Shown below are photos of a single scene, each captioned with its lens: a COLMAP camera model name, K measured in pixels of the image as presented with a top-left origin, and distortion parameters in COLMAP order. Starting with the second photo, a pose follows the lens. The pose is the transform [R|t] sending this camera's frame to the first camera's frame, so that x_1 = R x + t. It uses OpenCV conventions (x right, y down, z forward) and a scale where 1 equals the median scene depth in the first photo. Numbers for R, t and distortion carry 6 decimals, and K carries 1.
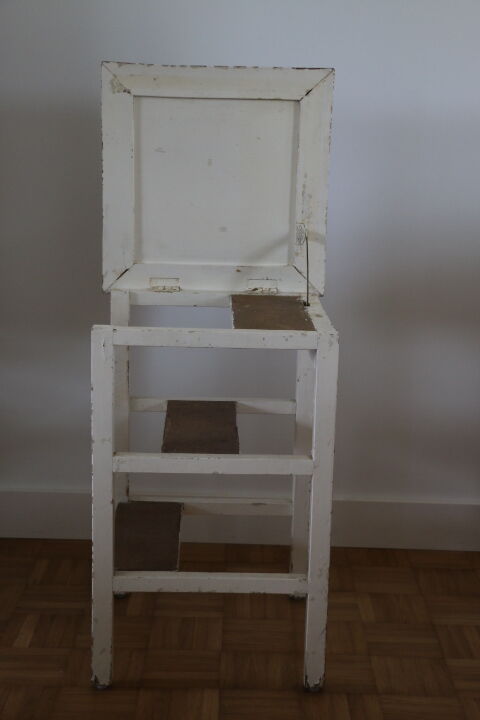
lens RADIAL K [[1145.2, 0, 239.3], [0, 1145.2, 420.7], [0, 0, 1]] dist [-0.013664, 1.085347]
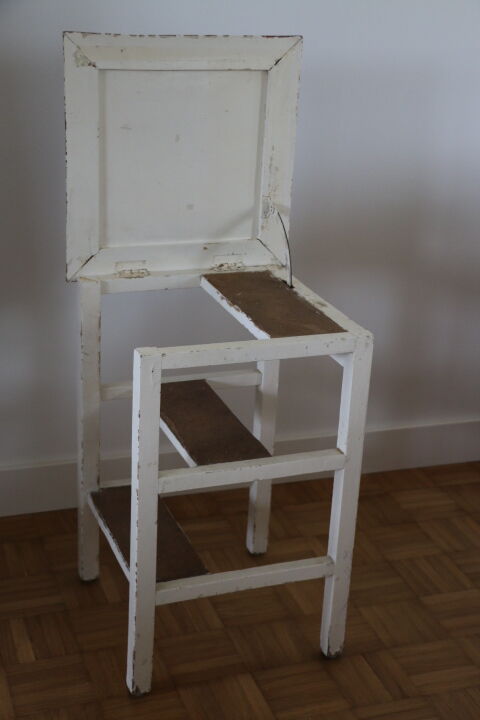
lens RADIAL K [[1145.2, 0, 239.3], [0, 1145.2, 420.7], [0, 0, 1]] dist [-0.013664, 1.085347]
pose [[0.939578, -0.121275, 0.320133, -0.309493], [0.064893, 0.981288, 0.181280, -0.166195], [-0.336127, -0.149552, 0.929867, 0.072514]]
